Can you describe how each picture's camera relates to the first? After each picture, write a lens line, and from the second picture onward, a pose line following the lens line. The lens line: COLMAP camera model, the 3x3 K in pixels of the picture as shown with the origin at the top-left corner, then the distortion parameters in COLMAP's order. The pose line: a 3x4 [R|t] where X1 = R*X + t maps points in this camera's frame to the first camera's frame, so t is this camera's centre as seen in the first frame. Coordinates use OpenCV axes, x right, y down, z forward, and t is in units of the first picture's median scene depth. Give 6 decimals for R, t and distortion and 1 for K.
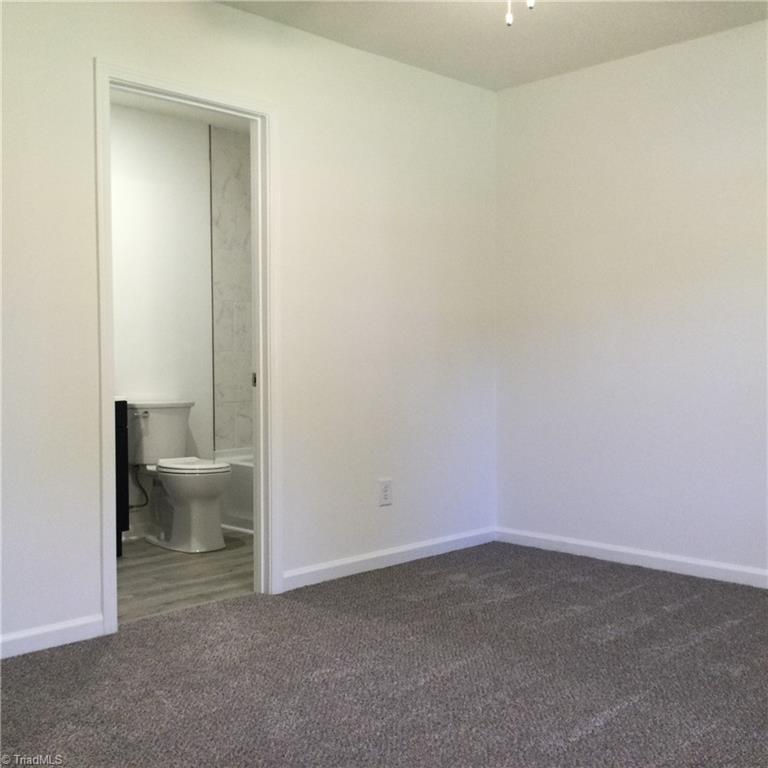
lens RADIAL K [[900.4, 0, 384.5], [0, 900.4, 382.8], [0, 0, 1]] dist [0.057306, 0.000000]
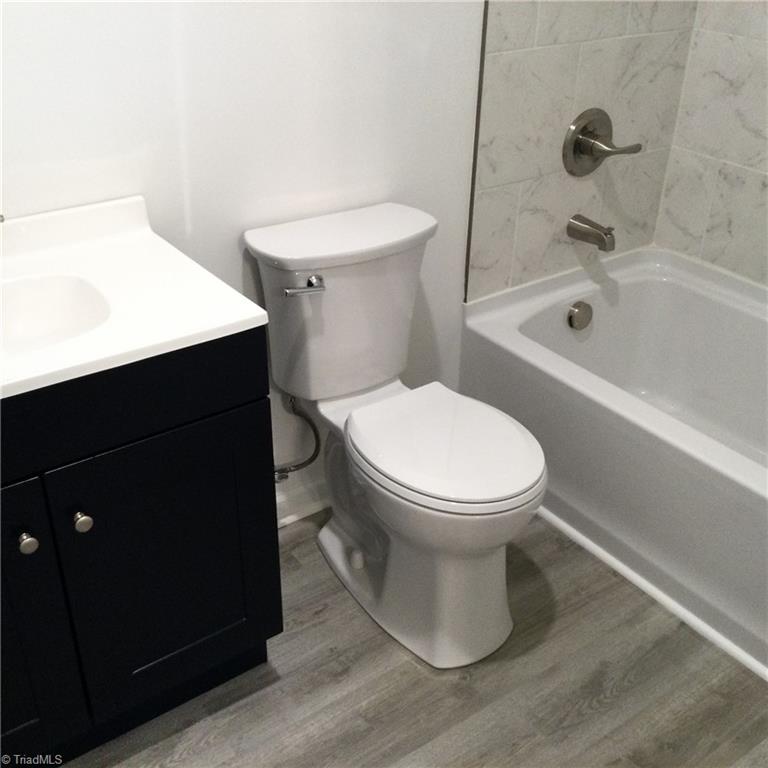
lens RADIAL K [[900.4, 0, 383.5], [0, 900.4, 384.9], [0, 0, 1]] dist [0.057306, 0.000000]
pose [[0.988130, 0.099532, -0.117014, -0.190132], [-0.029214, 0.869565, 0.492954, -0.107921], [0.150815, -0.483685, 0.862151, 0.671803]]
